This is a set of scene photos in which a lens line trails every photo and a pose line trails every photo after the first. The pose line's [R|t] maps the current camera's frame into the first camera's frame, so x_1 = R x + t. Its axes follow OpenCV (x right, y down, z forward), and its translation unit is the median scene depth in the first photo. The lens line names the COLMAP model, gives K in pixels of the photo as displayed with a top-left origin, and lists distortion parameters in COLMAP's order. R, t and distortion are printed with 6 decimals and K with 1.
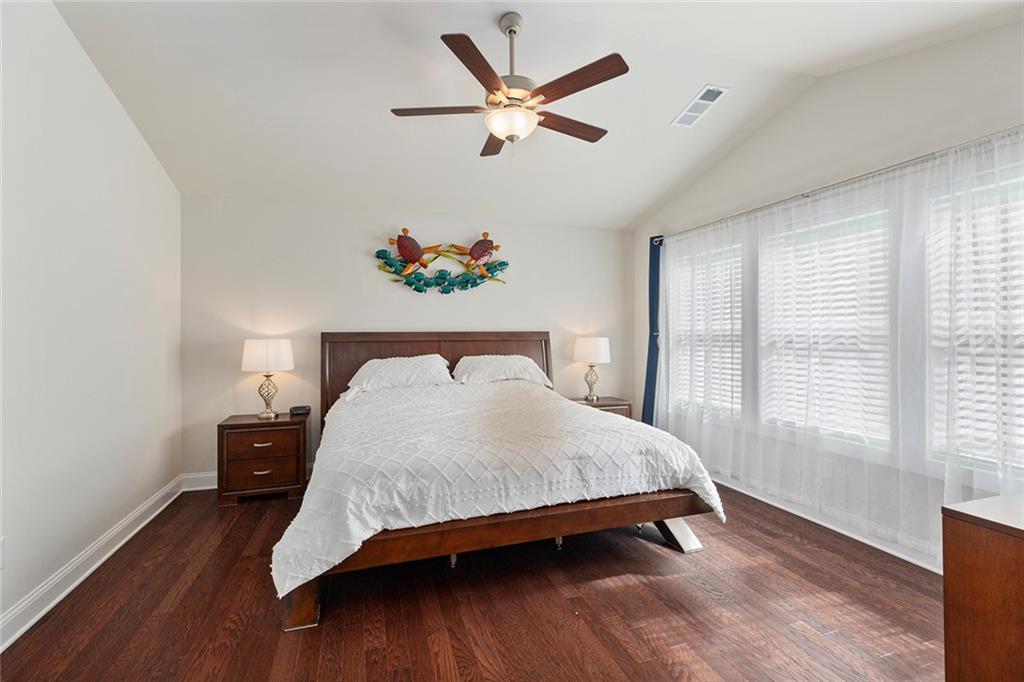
lens RADIAL K [[461.6, 0, 512.0], [0, 461.6, 341.0], [0, 0, 1]] dist [-0.001045, -0.000315]
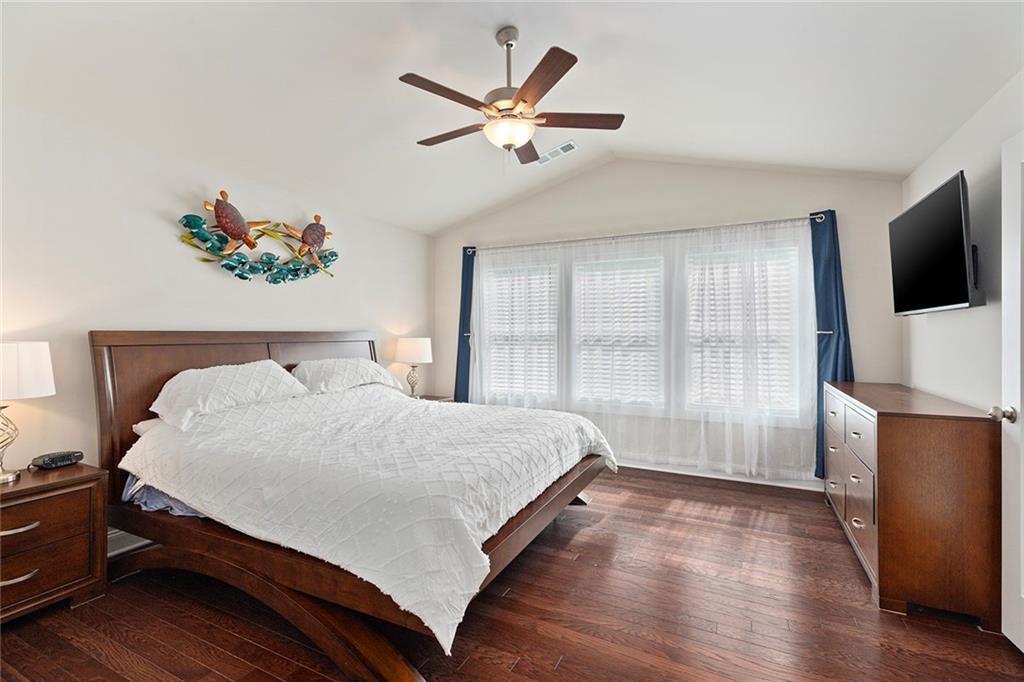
lens RADIAL K [[463.6, 0, 511.5], [0, 463.6, 343.9], [0, 0, 1]] dist [0.001910, 0.000085]
pose [[0.708499, -0.011701, 0.705615, -0.448633], [0.009332, 0.999930, 0.007212, -0.000318], [-0.705650, 0.001475, 0.708559, 0.151548]]
